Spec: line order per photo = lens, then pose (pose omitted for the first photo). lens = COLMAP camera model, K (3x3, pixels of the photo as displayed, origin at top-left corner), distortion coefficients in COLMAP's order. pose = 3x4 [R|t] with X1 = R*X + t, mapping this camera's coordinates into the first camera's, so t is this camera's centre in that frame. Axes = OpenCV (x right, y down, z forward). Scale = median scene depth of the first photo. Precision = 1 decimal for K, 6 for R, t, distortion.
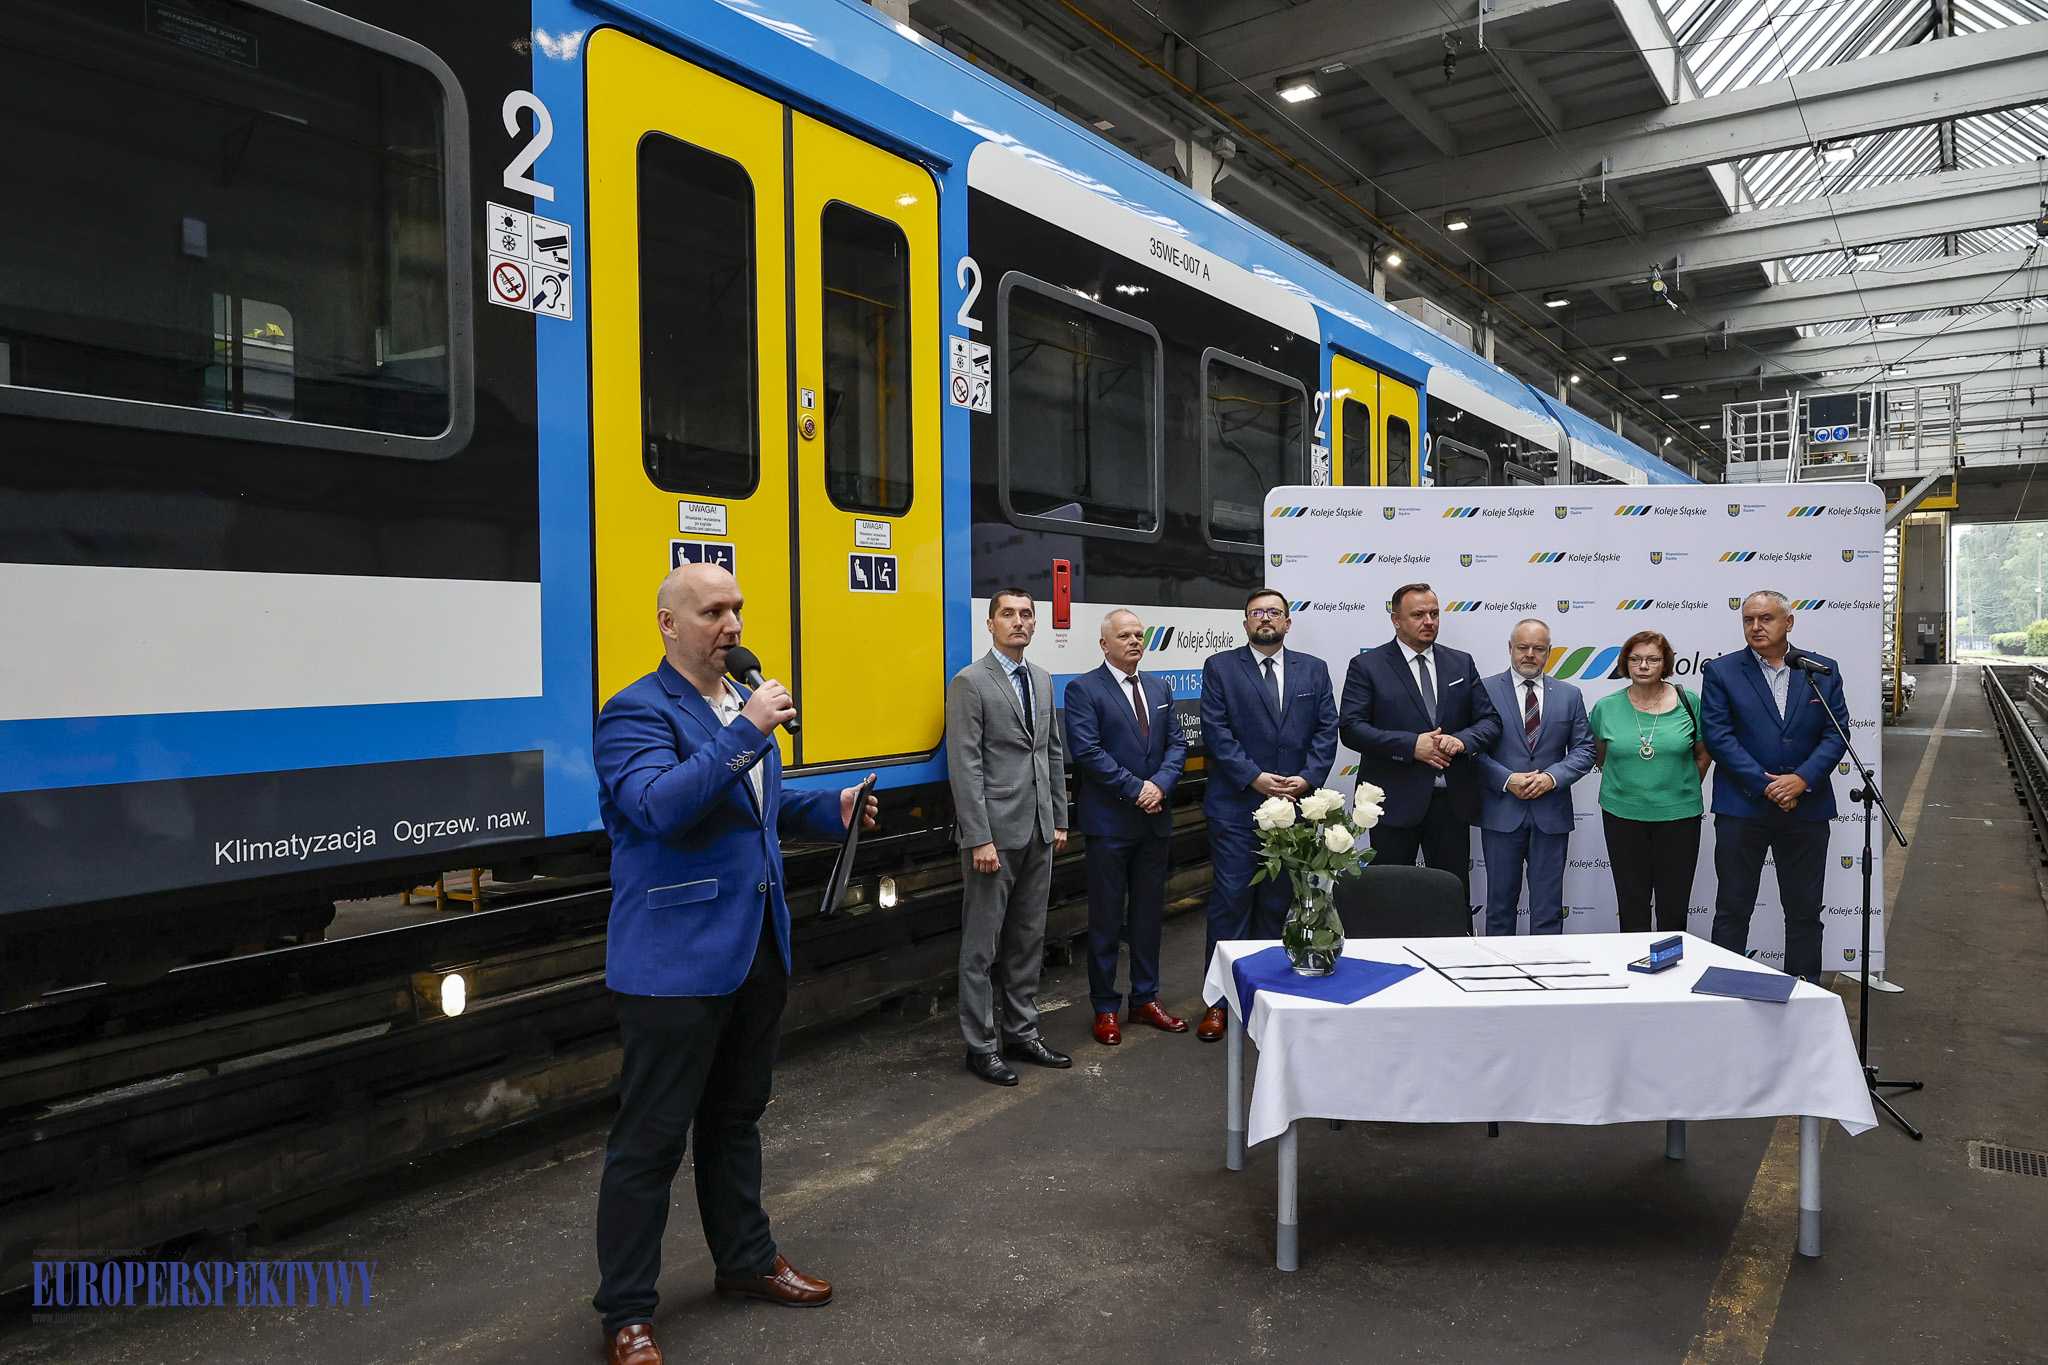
lens RADIAL K [[1374.6, 0, 1024.0], [0, 1374.6, 682.5], [0, 0, 1]] dist [-0.002011, 0.001538]
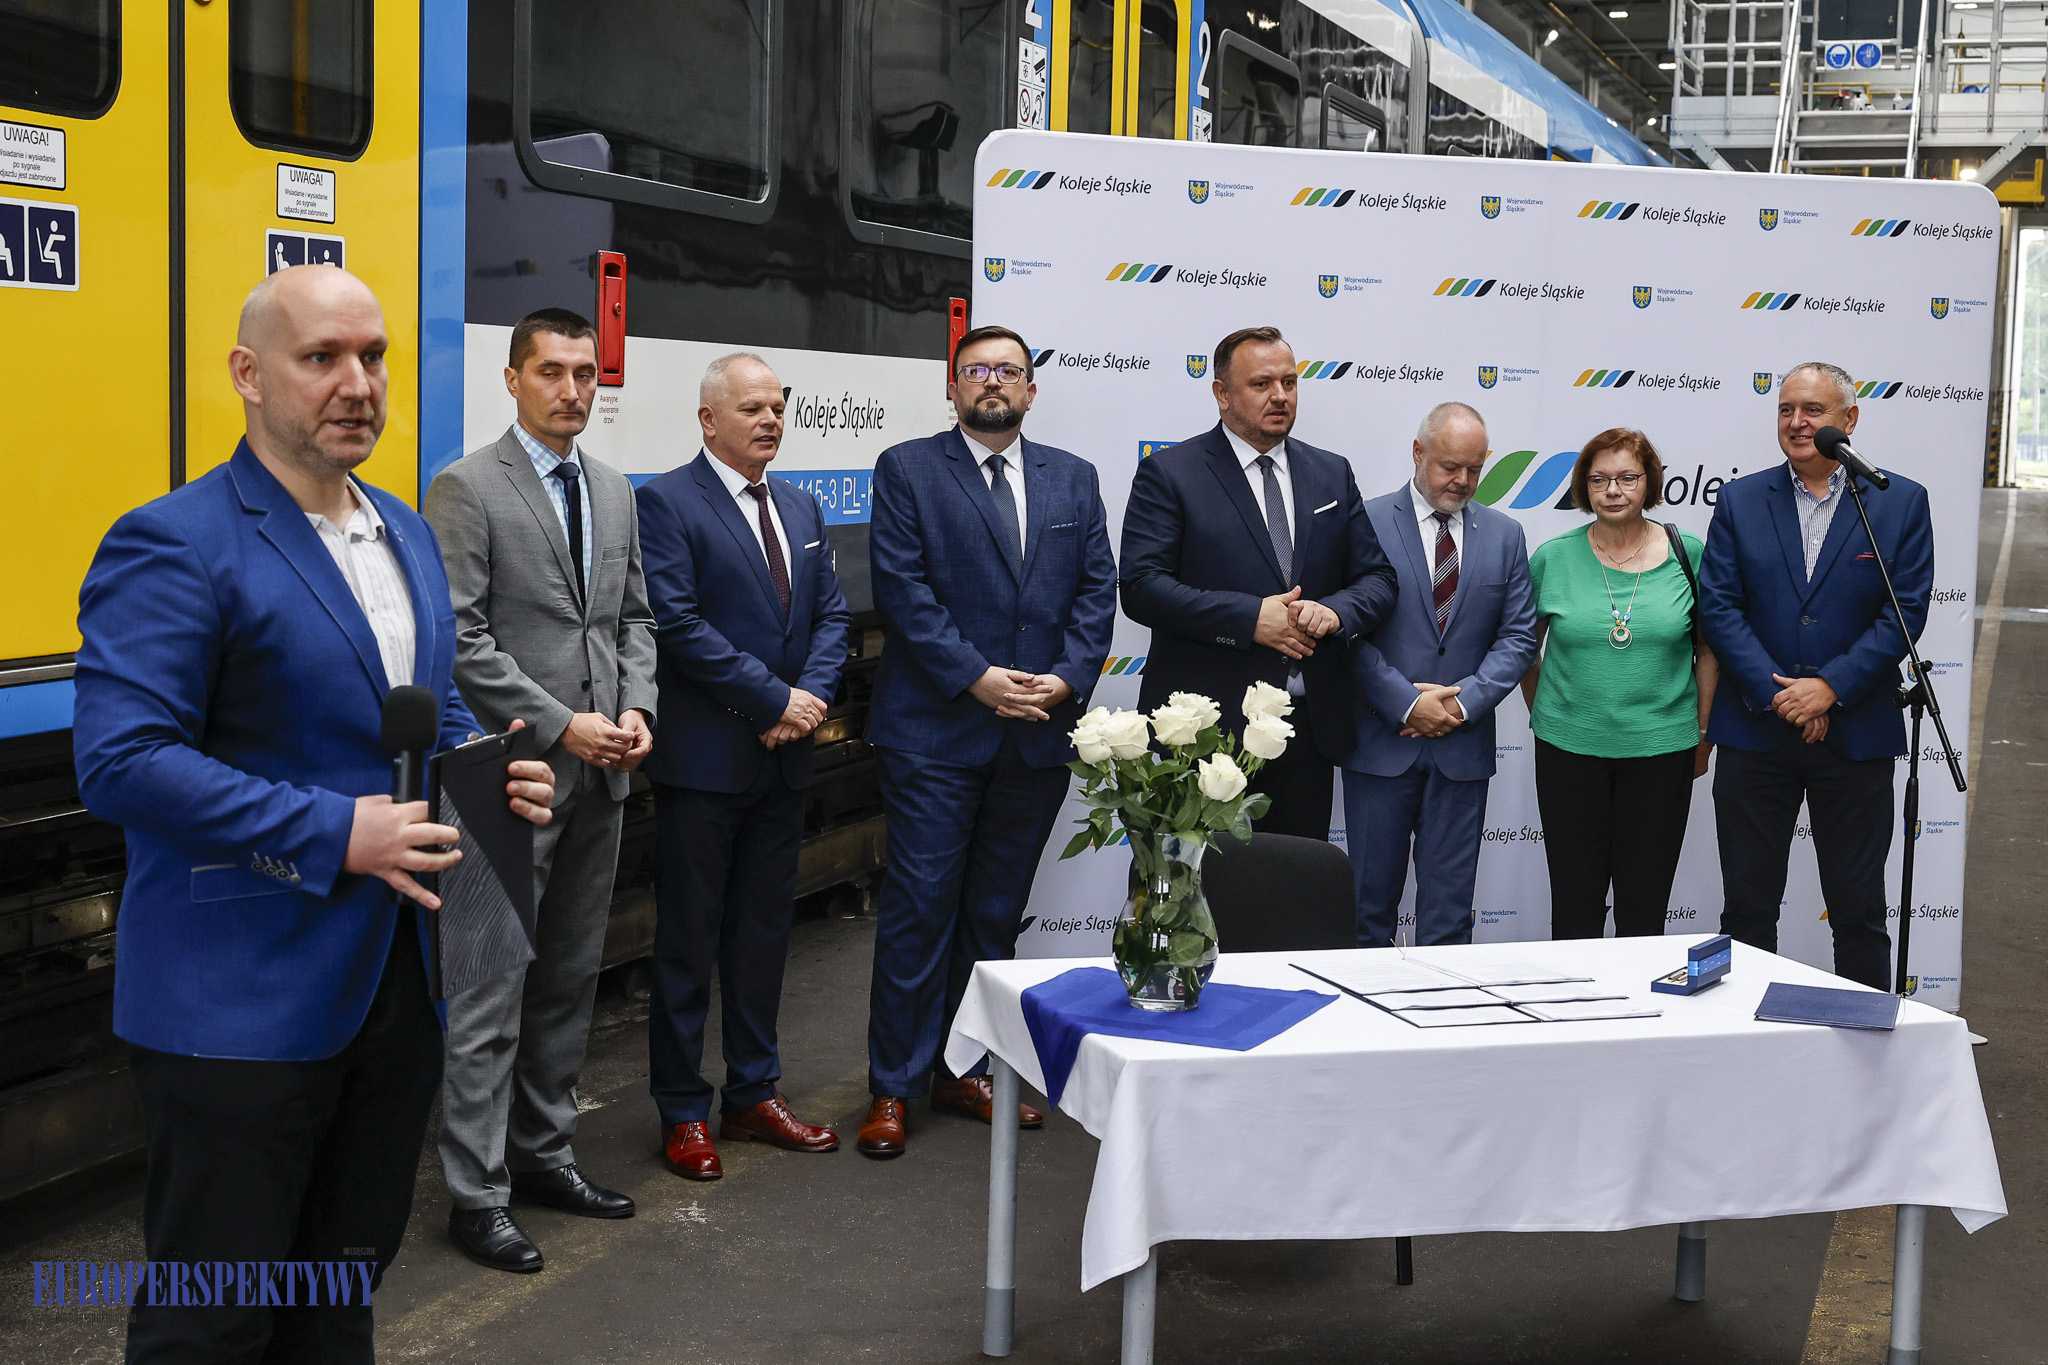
lens RADIAL K [[2951.6, 0, 1024.0], [0, 2951.6, 682.5], [0, 0, 1]] dist [-0.022222, 0.069081]
pose [[0.961932, 0.008888, 0.273143, -0.128856], [-0.027328, 0.997590, 0.063779, -0.003053], [-0.271918, -0.068815, 0.959857, -0.120372]]
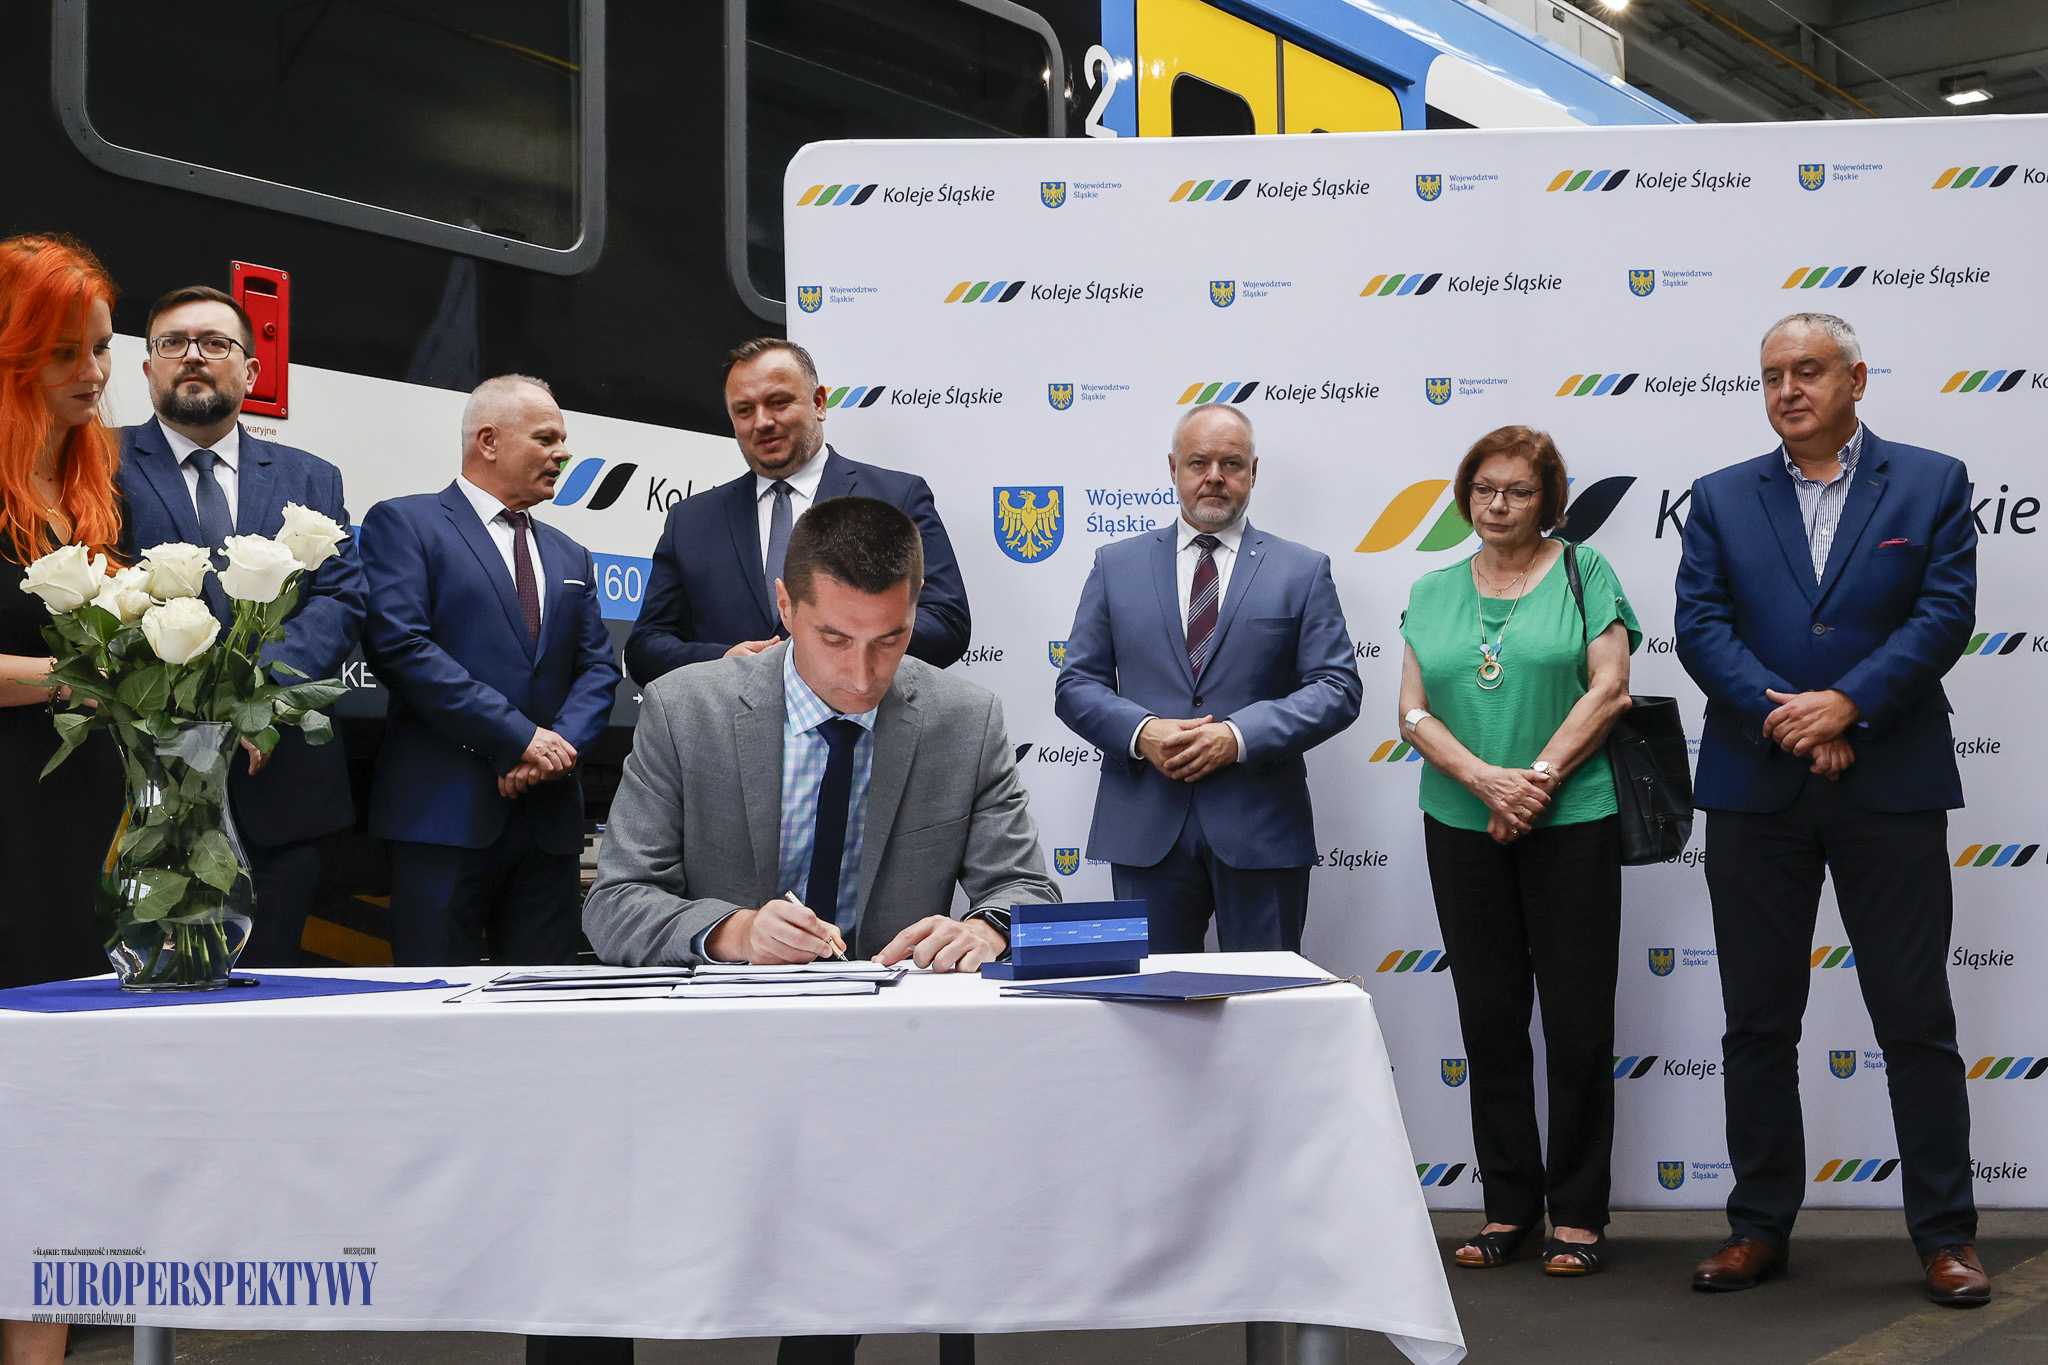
lens RADIAL K [[2536.5, 0, 1024.0], [0, 2536.5, 682.5], [0, 0, 1]] dist [-0.020988, 0.019496]
pose [[0.998810, -0.005412, -0.048478, 0.330721], [0.001246, 0.996334, -0.085539, 0.125160], [0.048763, 0.085377, 0.995155, 0.189510]]
